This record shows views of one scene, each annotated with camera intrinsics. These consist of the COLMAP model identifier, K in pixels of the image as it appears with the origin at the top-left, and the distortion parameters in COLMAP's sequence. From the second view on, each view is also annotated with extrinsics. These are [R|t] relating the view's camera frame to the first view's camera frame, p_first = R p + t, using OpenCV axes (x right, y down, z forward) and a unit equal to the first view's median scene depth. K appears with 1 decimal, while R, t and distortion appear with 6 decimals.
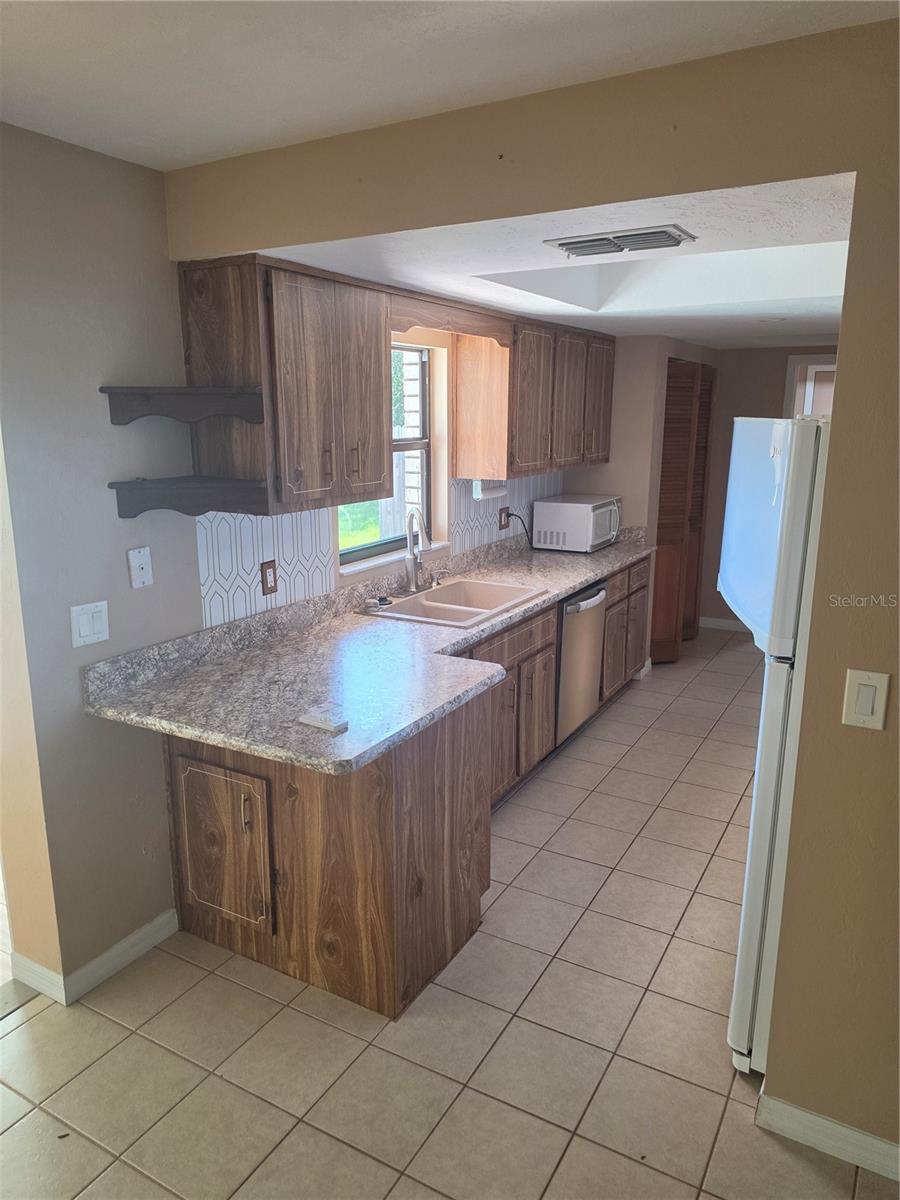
lens RADIAL K [[829.7, 0, 449.9], [0, 829.7, 596.4], [0, 0, 1]] dist [0.053651, -0.038039]
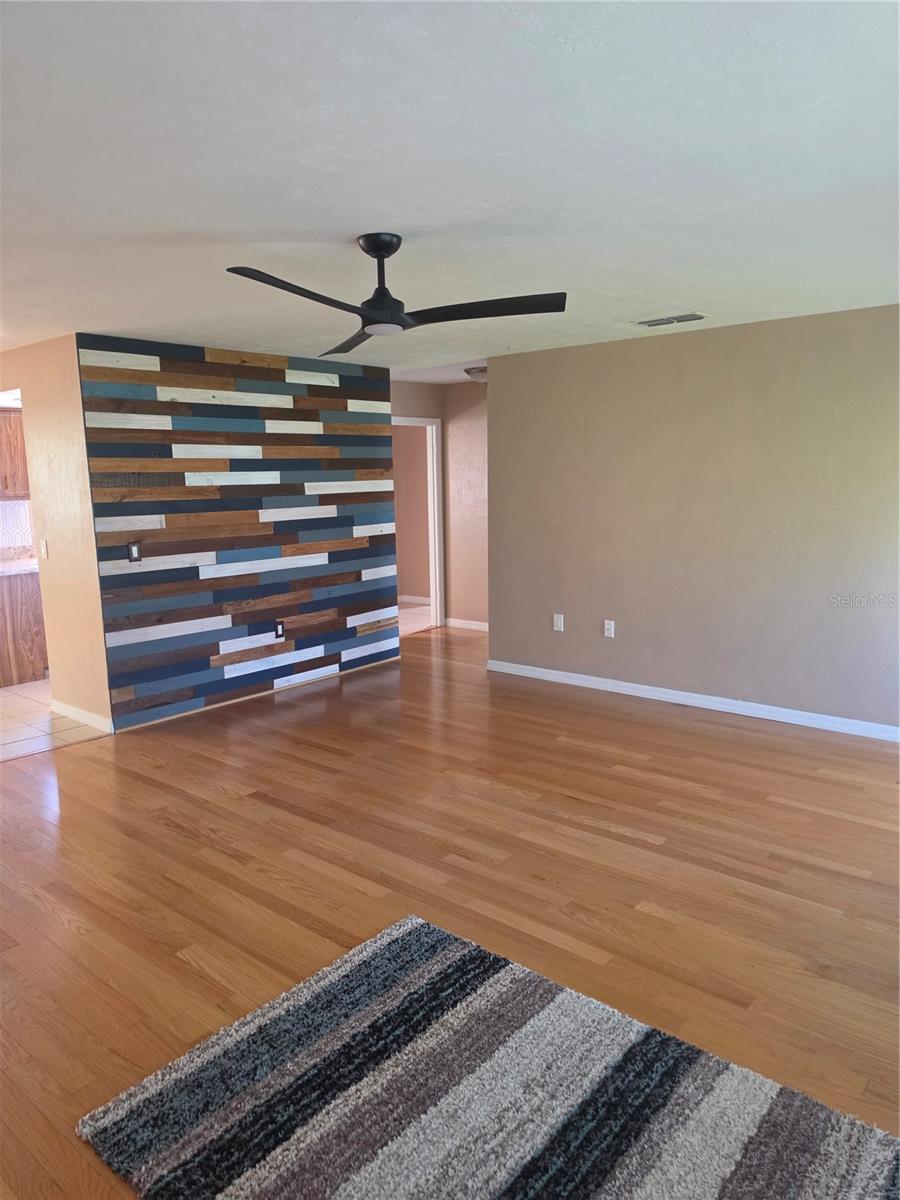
lens RADIAL K [[829.7, 0, 444.7], [0, 829.7, 602.7], [0, 0, 1]] dist [0.053651, -0.038039]
pose [[0.983508, 0.005590, -0.180777, 1.712574], [-0.015266, 0.998521, -0.052180, 0.311795], [0.180218, 0.054079, 0.982139, -1.211738]]
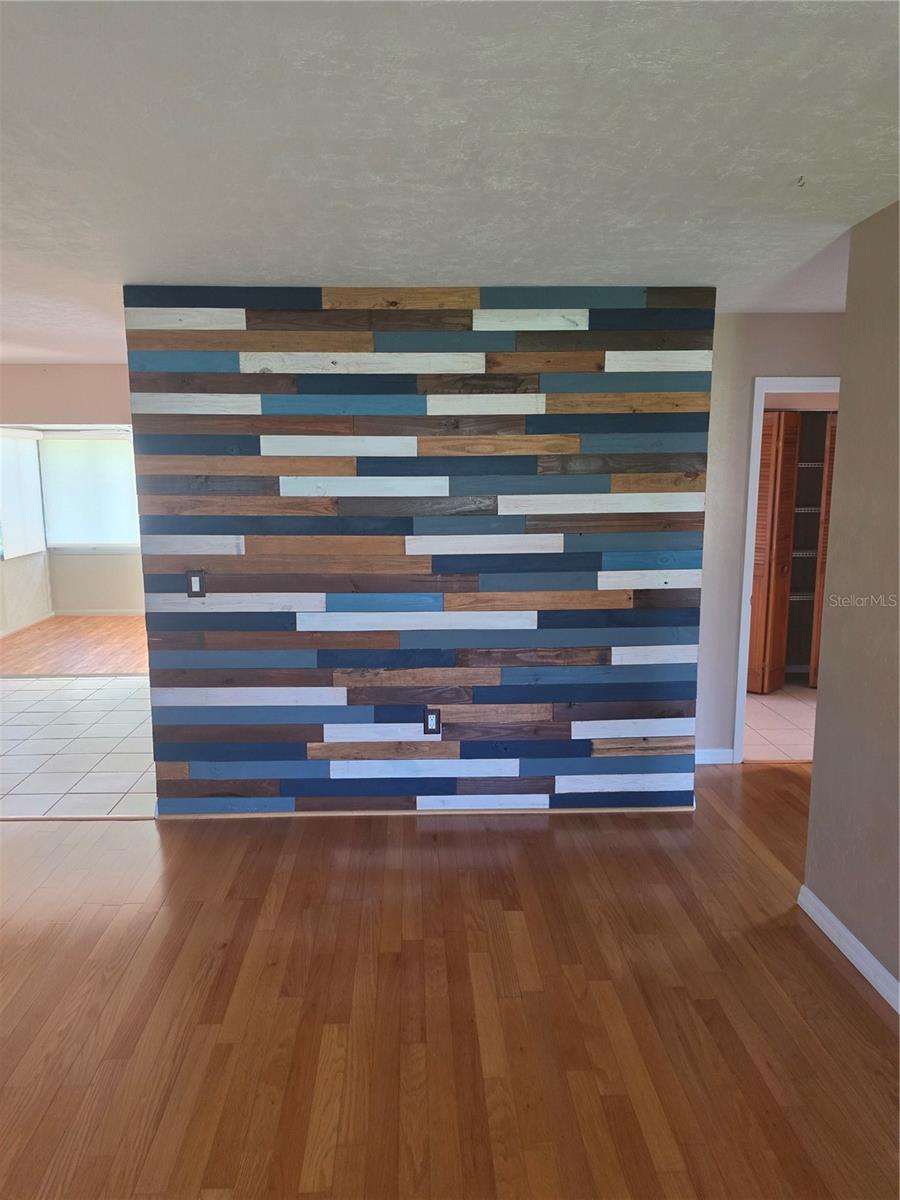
lens RADIAL K [[829.7, 0, 441.2], [0, 829.7, 600.0], [0, 0, 1]] dist [0.053651, -0.038039]
pose [[0.531362, 0.127786, -0.837451, 2.070002], [-0.173960, 0.983950, 0.039763, -0.007457], [0.829091, 0.124554, 0.545063, 0.177374]]
